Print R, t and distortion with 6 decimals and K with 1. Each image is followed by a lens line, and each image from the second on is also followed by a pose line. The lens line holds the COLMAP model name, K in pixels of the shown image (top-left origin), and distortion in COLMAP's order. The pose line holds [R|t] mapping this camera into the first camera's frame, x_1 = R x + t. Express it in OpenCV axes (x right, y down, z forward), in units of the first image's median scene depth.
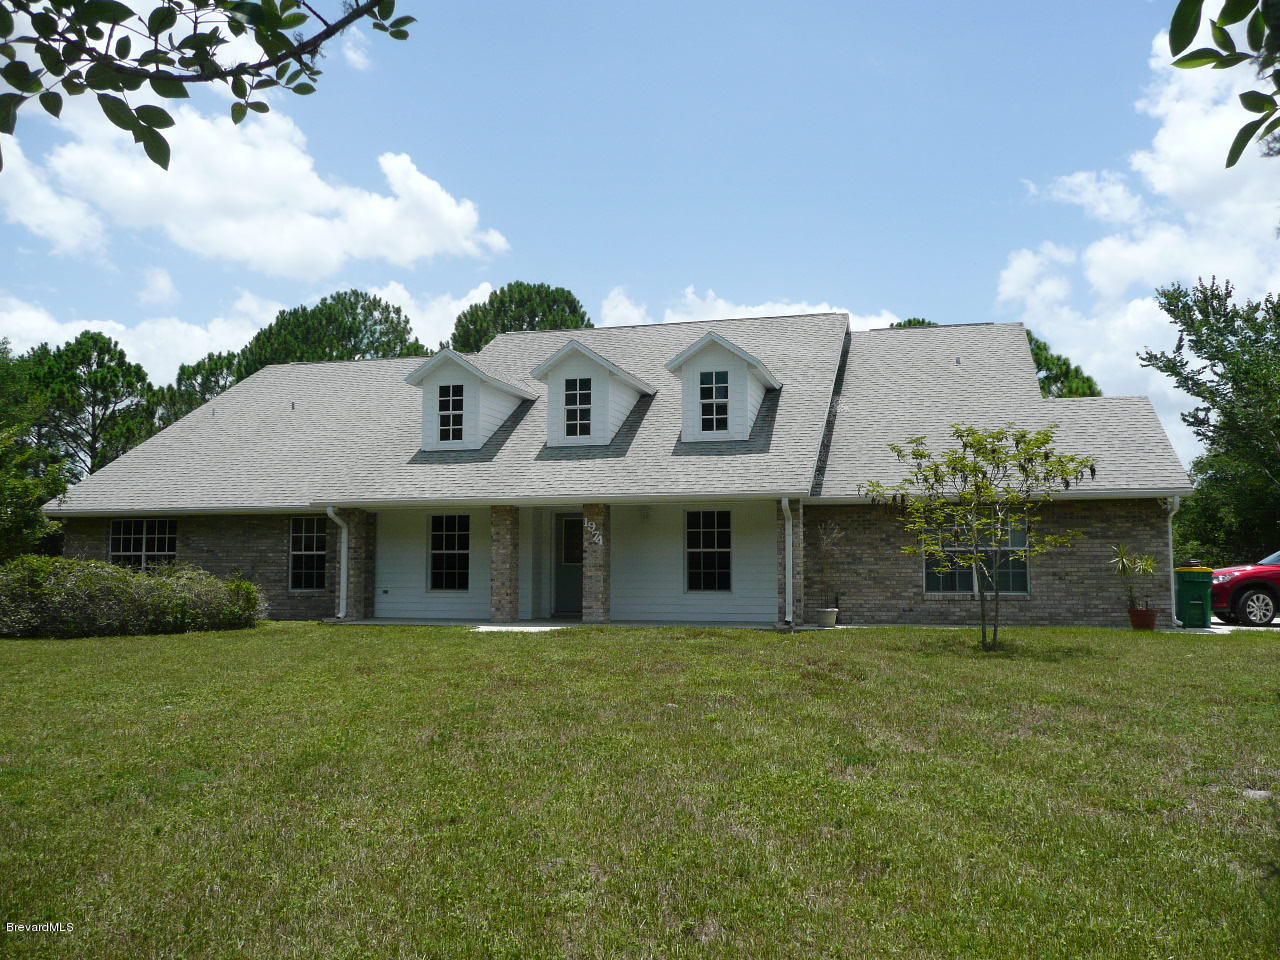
lens RADIAL K [[1079.3, 0, 640.0], [0, 1079.3, 480.0], [0, 0, 1]] dist [-0.054300, -0.001521]
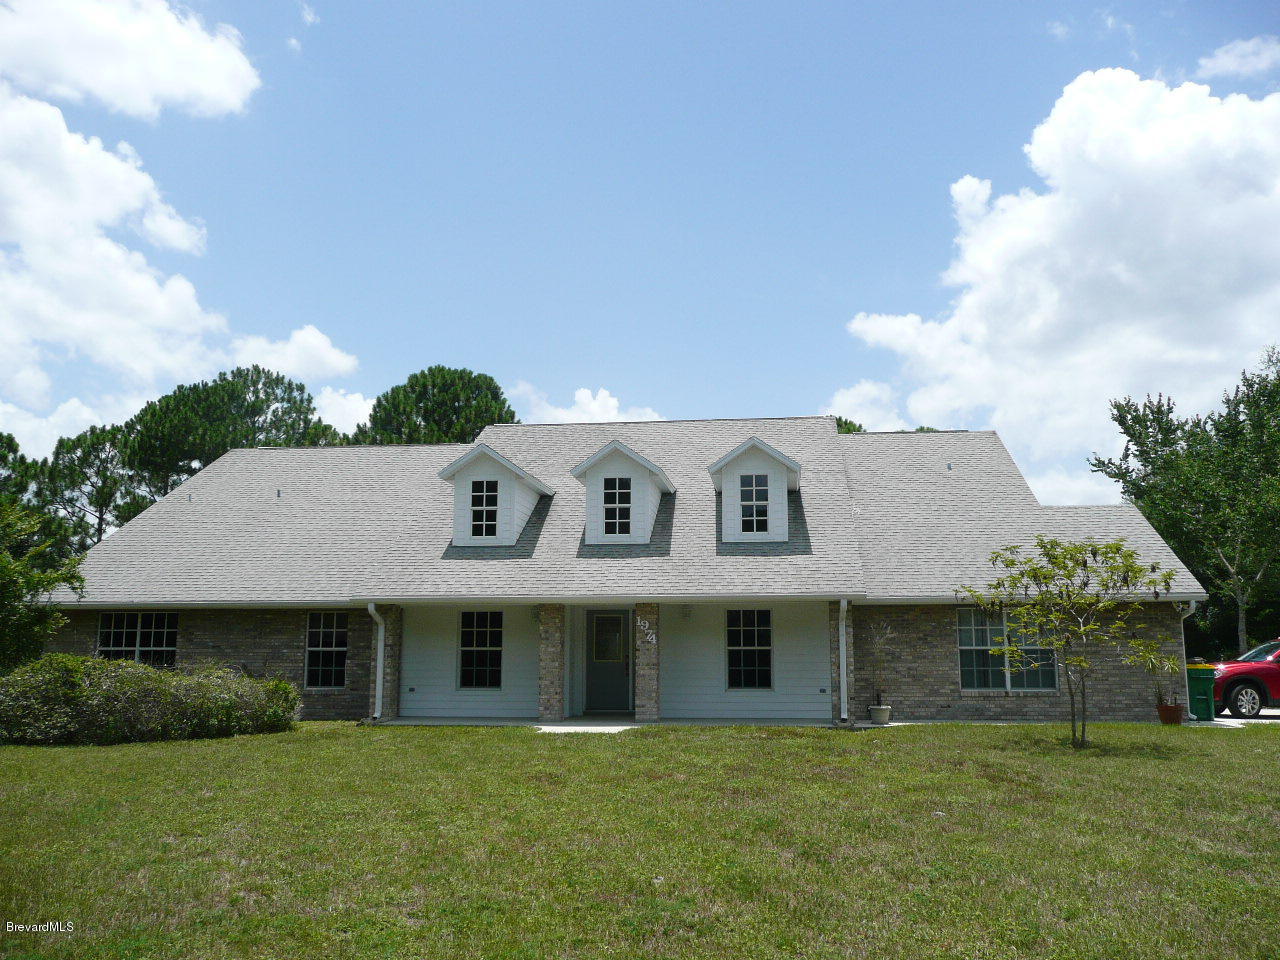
lens RADIAL K [[1086.9, 0, 640.0], [0, 1086.9, 480.0], [0, 0, 1]] dist [-0.037333, -0.003822]
pose [[0.989623, 0.022570, 0.141906, -0.181563], [-0.011830, 0.997032, -0.076079, -0.014104], [-0.143202, 0.073611, 0.986952, -0.016122]]
